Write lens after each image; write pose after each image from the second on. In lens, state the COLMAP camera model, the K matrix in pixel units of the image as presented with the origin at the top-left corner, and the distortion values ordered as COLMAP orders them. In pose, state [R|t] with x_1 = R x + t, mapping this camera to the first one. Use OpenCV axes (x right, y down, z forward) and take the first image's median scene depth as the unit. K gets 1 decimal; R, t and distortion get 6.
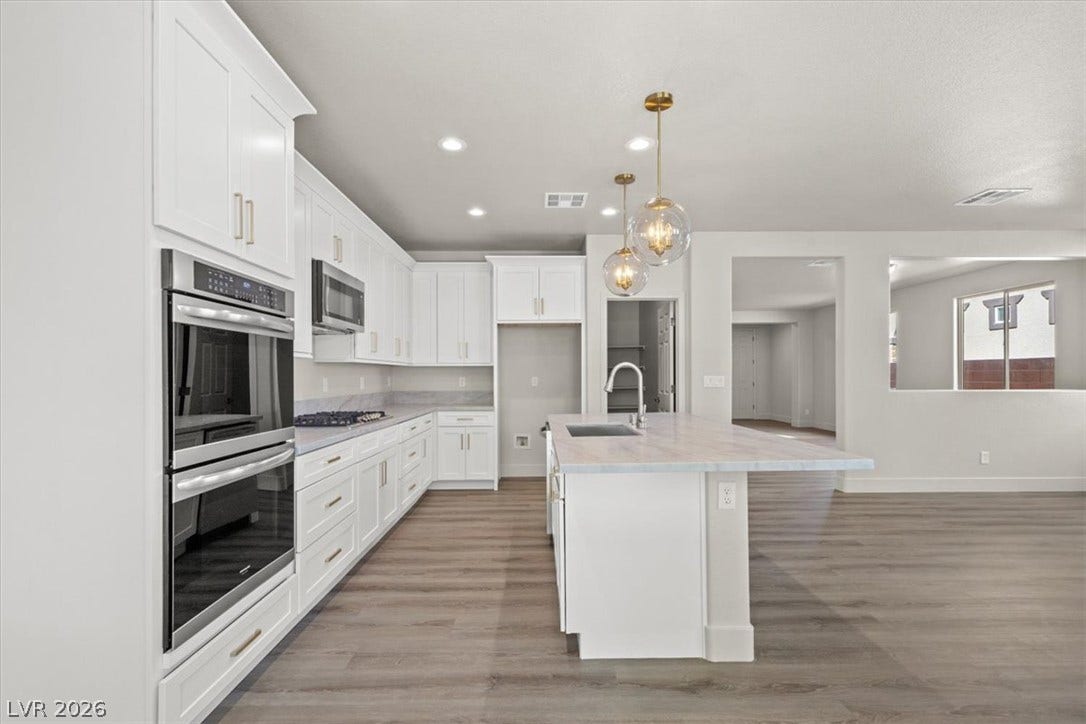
lens RADIAL K [[485.2, 0, 537.9], [0, 485.2, 365.2], [0, 0, 1]] dist [-0.000884, -0.000240]
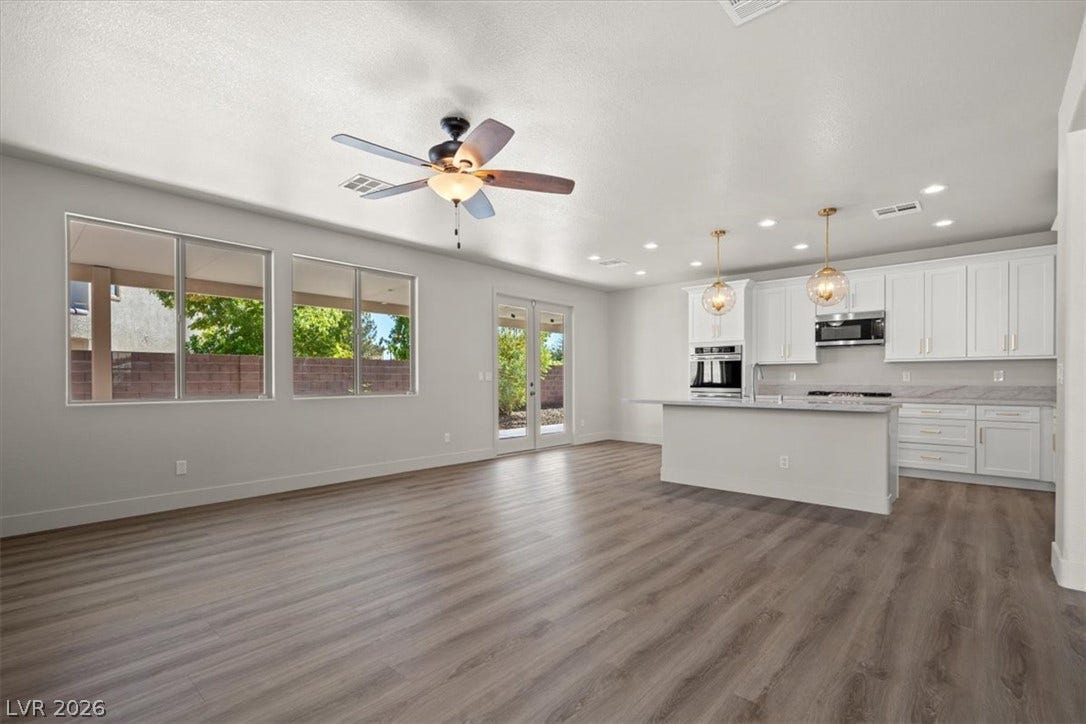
lens RADIAL K [[497.5, 0, 545.3], [0, 497.5, 383.3], [0, 0, 1]] dist [0.001232, 0.000003]
pose [[-0.664987, 0.003359, -0.746848, 1.590402], [0.000439, 0.999991, 0.004107, 0.058264], [0.746855, 0.002403, -0.664983, 1.297611]]
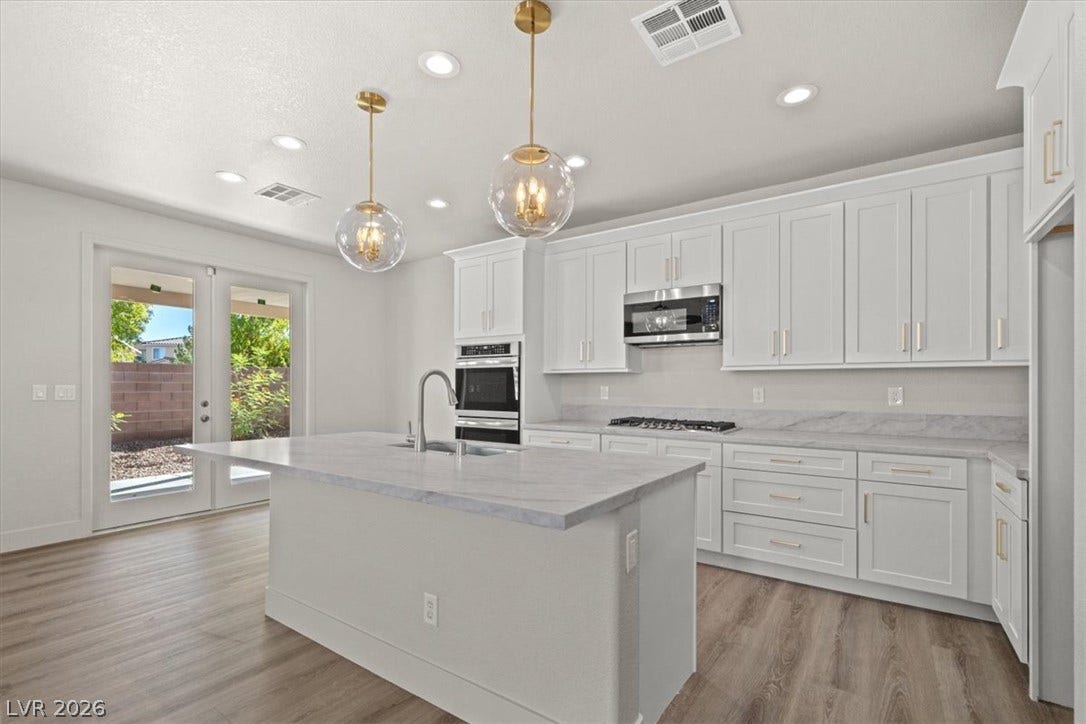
lens RADIAL K [[494.9, 0, 546.7], [0, 494.9, 385.9], [0, 0, 1]] dist [0.000041, 0.000424]
pose [[-0.569926, -0.002631, -0.821692, 0.626825], [-0.001409, 0.999997, -0.002225, 0.027753], [0.821695, -0.000111, -0.569927, 1.311564]]
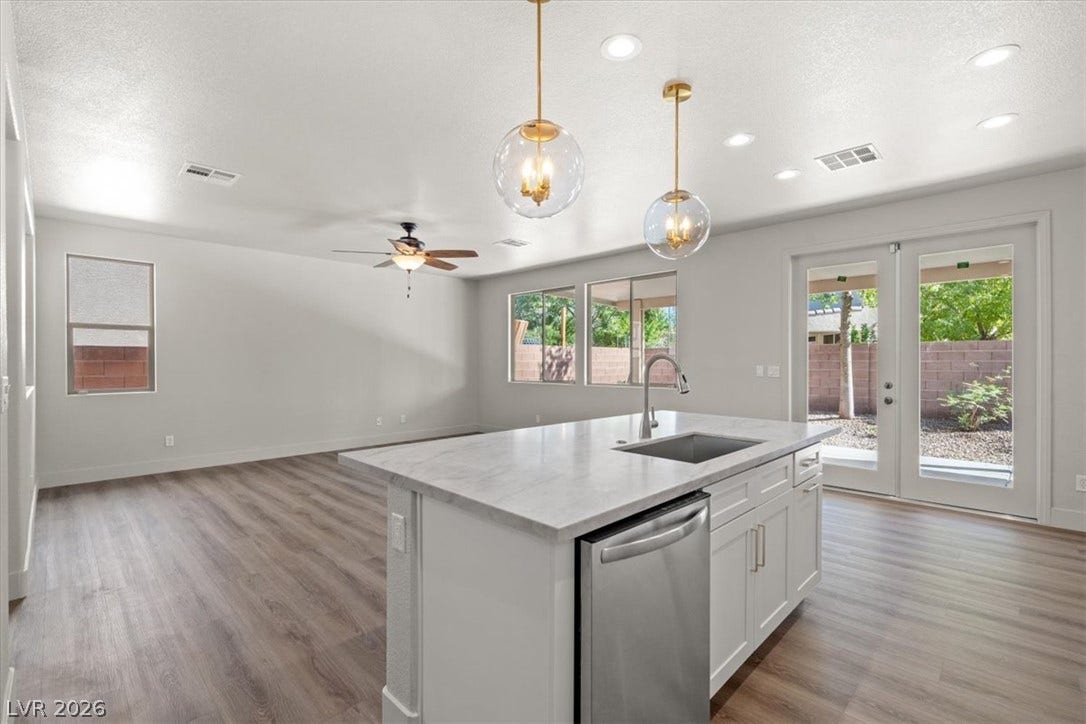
lens RADIAL K [[485.2, 0, 537.9], [0, 485.2, 365.2], [0, 0, 1]] dist [-0.000884, -0.000240]
pose [[-0.702459, -0.003798, 0.711714, -0.150879], [-0.001546, 0.999992, 0.003810, 0.018238], [-0.711722, 0.001576, -0.702459, 1.342357]]
